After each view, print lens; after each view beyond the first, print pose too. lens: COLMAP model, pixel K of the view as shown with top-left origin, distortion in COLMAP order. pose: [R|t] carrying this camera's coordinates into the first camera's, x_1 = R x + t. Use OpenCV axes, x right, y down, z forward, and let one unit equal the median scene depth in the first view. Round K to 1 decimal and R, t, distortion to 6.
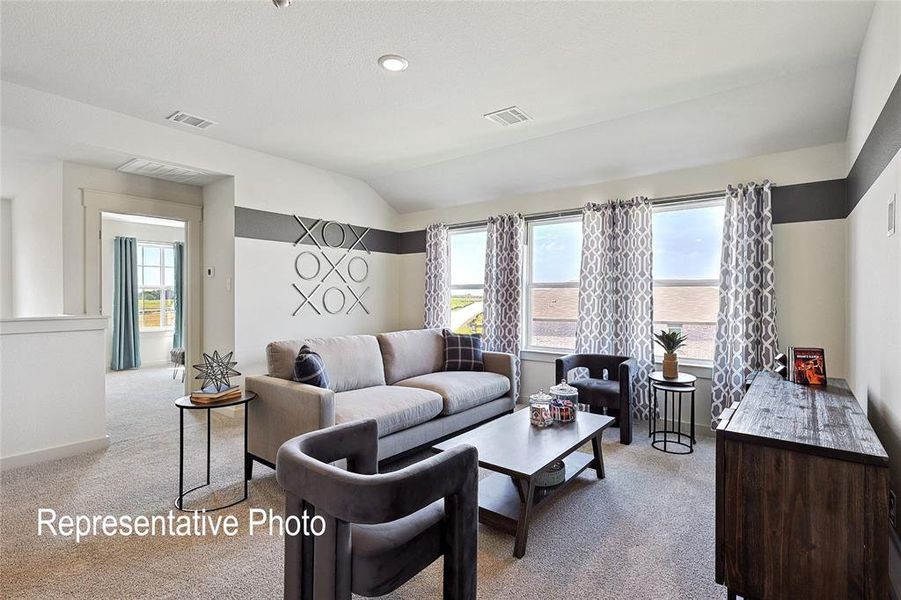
lens RADIAL K [[424.4, 0, 452.3], [0, 424.4, 297.7], [0, 0, 1]] dist [0.001972, -0.000127]
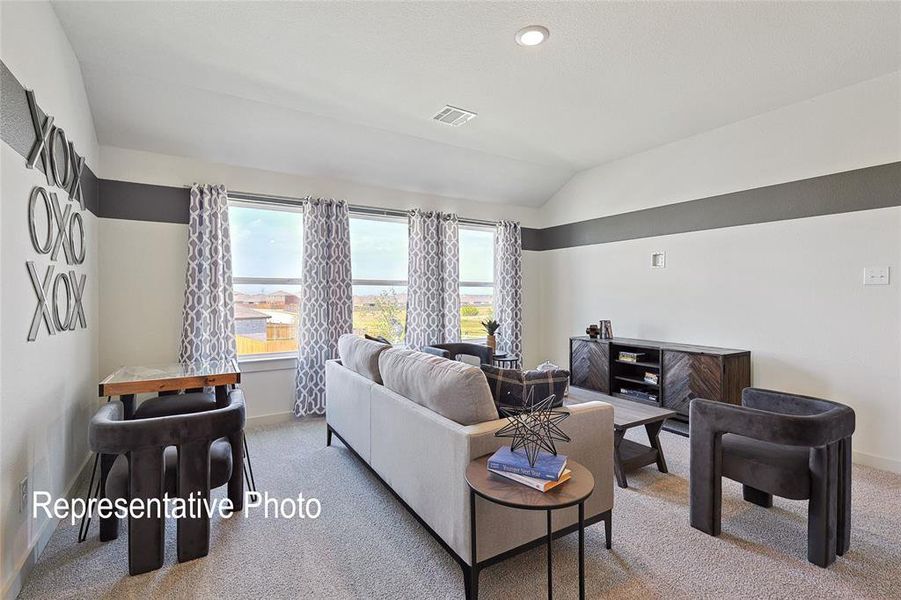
lens RADIAL K [[424.4, 0, 452.4], [0, 424.4, 299.4], [0, 0, 1]] dist [0.001972, -0.000127]
pose [[0.346868, -0.014792, 0.937797, -0.663708], [0.003145, 0.999888, 0.014609, -0.004048], [-0.937909, -0.002118, 0.346876, 0.521415]]
